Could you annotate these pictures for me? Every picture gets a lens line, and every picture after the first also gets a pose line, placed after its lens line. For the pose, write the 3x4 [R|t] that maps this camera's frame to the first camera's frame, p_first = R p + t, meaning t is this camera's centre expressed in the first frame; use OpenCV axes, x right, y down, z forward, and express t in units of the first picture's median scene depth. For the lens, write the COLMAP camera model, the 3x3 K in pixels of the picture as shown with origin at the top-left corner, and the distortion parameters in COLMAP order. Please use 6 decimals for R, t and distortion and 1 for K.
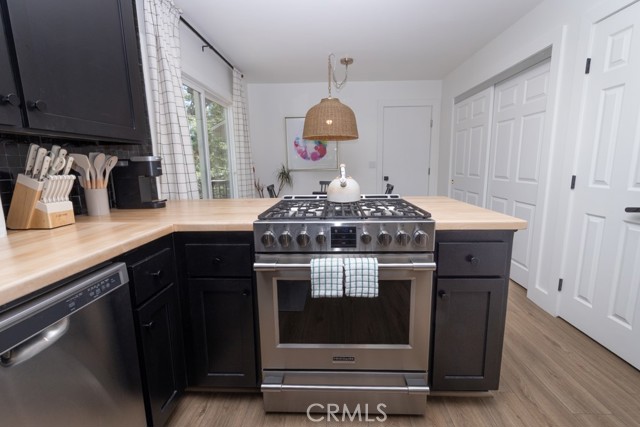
lens RADIAL K [[284.7, 0, 320.9], [0, 284.7, 213.3], [0, 0, 1]] dist [-0.003016, 0.000746]
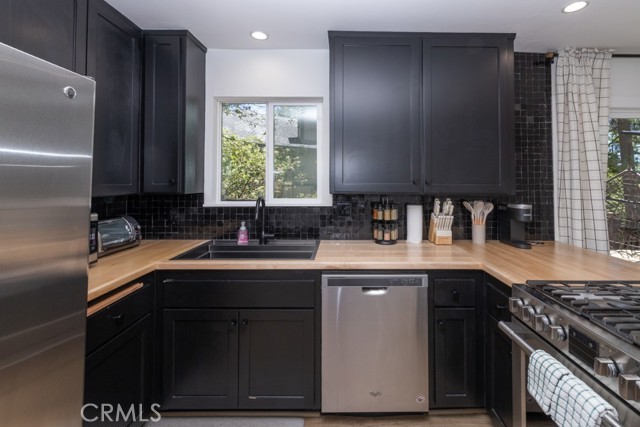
lens RADIAL K [[284.7, 0, 340.3], [0, 284.7, 172.9], [0, 0, 1]] dist [-0.003016, 0.000746]
pose [[0.013274, -0.016760, -0.999771, 0.743028], [-0.169468, 0.985357, -0.018768, -0.224933], [0.985446, 0.169679, 0.010239, 0.270630]]
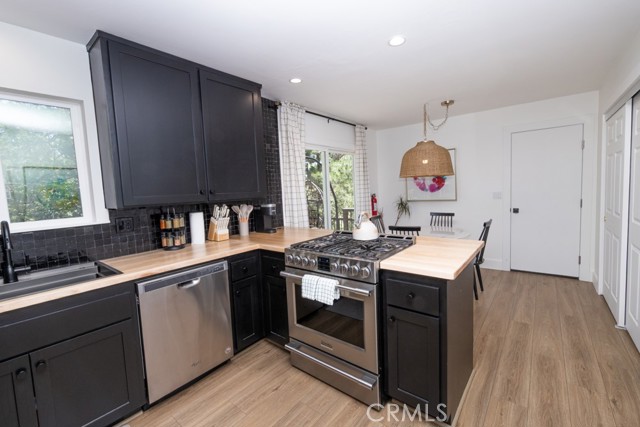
lens RADIAL K [[284.7, 0, 313.5], [0, 284.7, 208.8], [0, 0, 1]] dist [-0.003016, 0.000746]
pose [[0.777286, 0.023455, -0.628710, 0.933424], [-0.069428, 0.996399, -0.048662, -0.129210], [0.625305, 0.081474, 0.776116, -0.271338]]
